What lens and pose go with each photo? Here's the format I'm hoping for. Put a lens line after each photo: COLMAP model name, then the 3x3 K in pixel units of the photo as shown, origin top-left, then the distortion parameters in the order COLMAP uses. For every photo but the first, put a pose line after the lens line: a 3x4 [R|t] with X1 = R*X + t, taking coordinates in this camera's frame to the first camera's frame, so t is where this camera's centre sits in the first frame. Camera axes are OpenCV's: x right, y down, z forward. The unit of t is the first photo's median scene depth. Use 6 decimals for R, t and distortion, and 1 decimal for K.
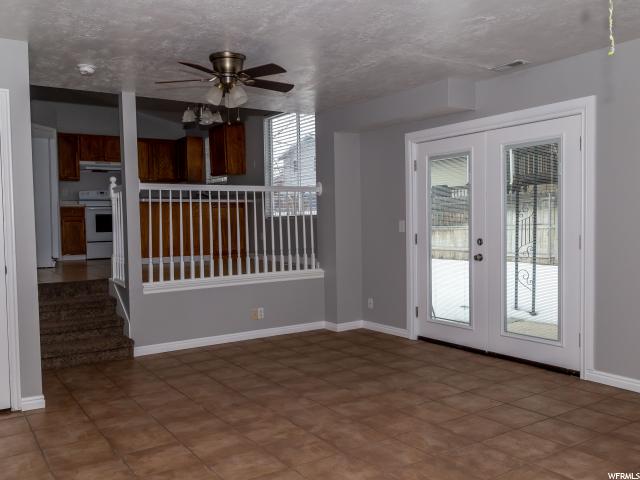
lens RADIAL K [[508.2, 0, 320.7], [0, 508.2, 241.2], [0, 0, 1]] dist [-0.032128, -0.003640]
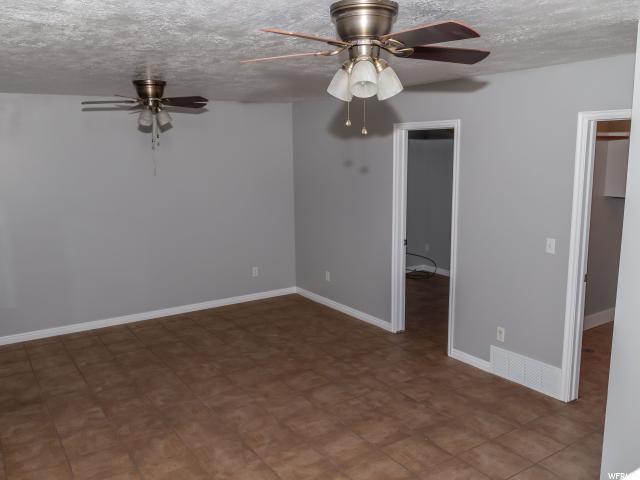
lens RADIAL K [[502.6, 0, 320.2], [0, 502.6, 239.3], [0, 0, 1]] dist [-0.017393, -0.001904]
pose [[-0.999726, 0.020763, 0.010824, -0.157882], [0.022603, 0.976460, 0.214509, -0.279233], [-0.006115, 0.214695, -0.976662, 1.832433]]
